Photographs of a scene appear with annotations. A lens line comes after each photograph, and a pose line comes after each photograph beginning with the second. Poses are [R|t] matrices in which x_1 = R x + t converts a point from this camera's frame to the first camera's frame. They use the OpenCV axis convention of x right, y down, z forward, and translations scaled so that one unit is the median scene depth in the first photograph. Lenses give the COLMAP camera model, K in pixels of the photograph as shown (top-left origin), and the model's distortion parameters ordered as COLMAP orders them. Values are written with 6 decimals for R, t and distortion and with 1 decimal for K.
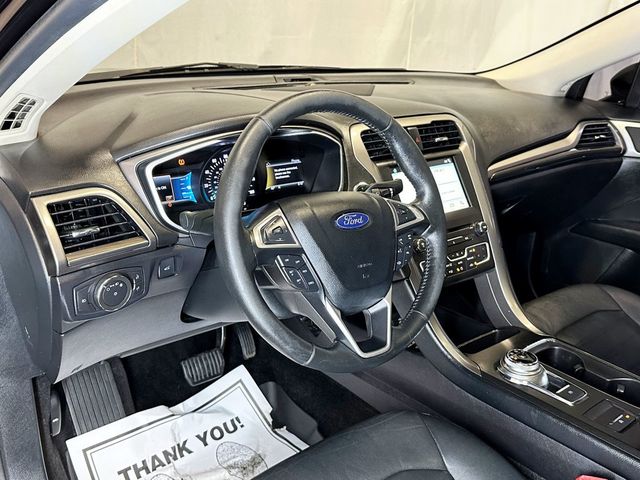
lens RADIAL K [[612.9, 0, 329.3], [0, 612.9, 239.9], [0, 0, 1]] dist [0.188371, -0.408322]
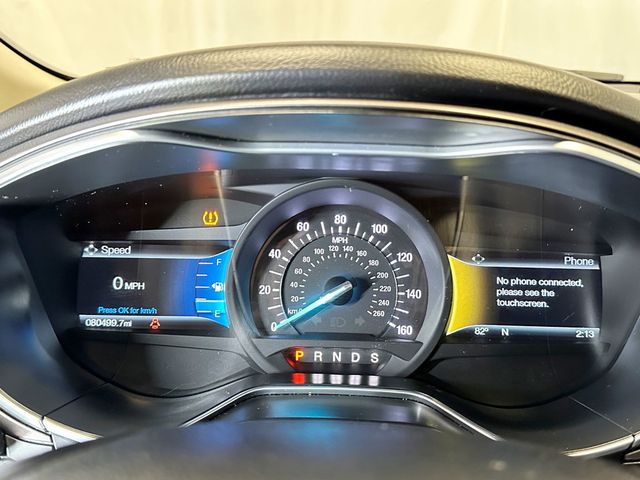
lens RADIAL K [[612.9, 0, 329.3], [0, 612.9, 239.9], [0, 0, 1]] dist [0.188371, -0.408322]
pose [[0.767545, 0.120881, -0.629493, 0.050899], [-0.210434, 0.975147, -0.069327, -0.090912], [0.605468, 0.185678, 0.773907, 0.673150]]
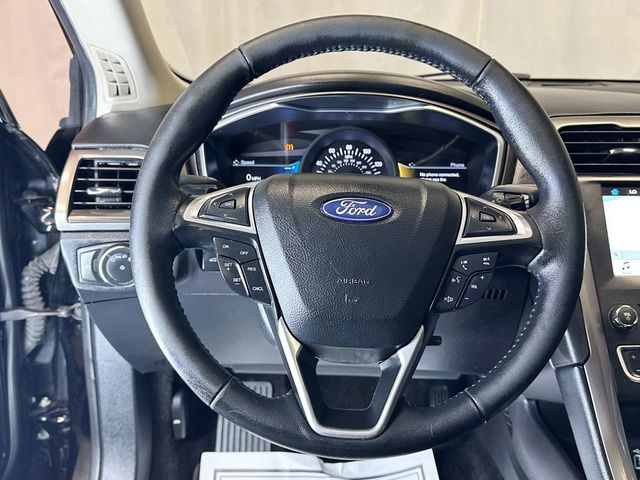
lens RADIAL K [[612.9, 0, 329.3], [0, 612.9, 239.9], [0, 0, 1]] dist [0.188371, -0.408322]
pose [[0.759551, 0.119597, -0.639359, 0.307906], [-0.204464, 0.977025, -0.060141, 0.030471], [0.617477, 0.176406, 0.766553, 0.376570]]
